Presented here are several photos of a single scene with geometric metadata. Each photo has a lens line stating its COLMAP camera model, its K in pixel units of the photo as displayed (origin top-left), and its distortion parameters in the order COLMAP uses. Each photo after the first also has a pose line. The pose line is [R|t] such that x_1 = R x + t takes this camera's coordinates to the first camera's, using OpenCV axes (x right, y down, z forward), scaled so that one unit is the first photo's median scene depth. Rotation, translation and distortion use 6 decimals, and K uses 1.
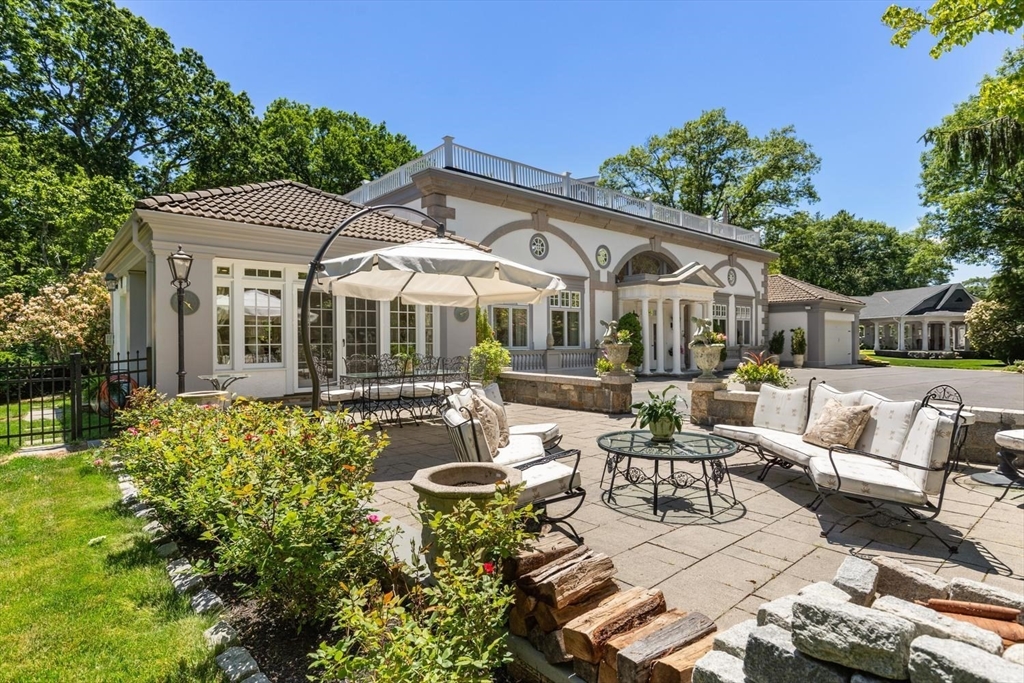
lens RADIAL K [[537.2, 0, 516.6], [0, 537.2, 337.7], [0, 0, 1]] dist [0.003037, -0.000866]
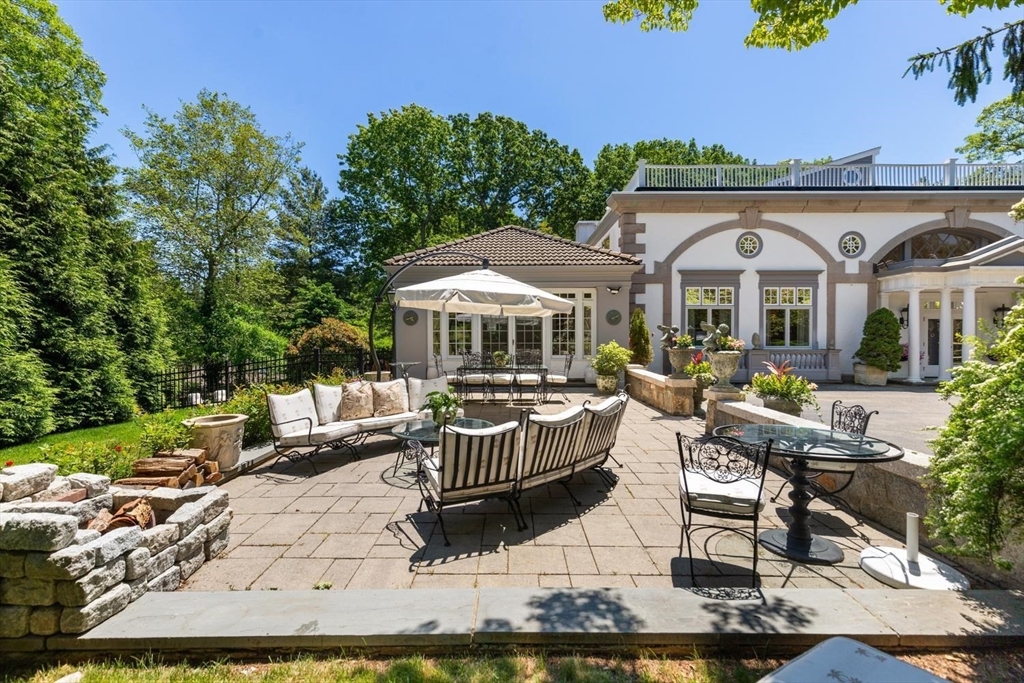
lens RADIAL K [[465.2, 0, 510.9], [0, 465.2, 341.7], [0, 0, 1]] dist [0.008088, -0.001738]
pose [[0.744525, 0.011726, -0.667491, 0.261780], [0.001643, 0.999811, 0.019396, -0.008476], [0.667592, -0.015538, 0.744365, 0.061106]]
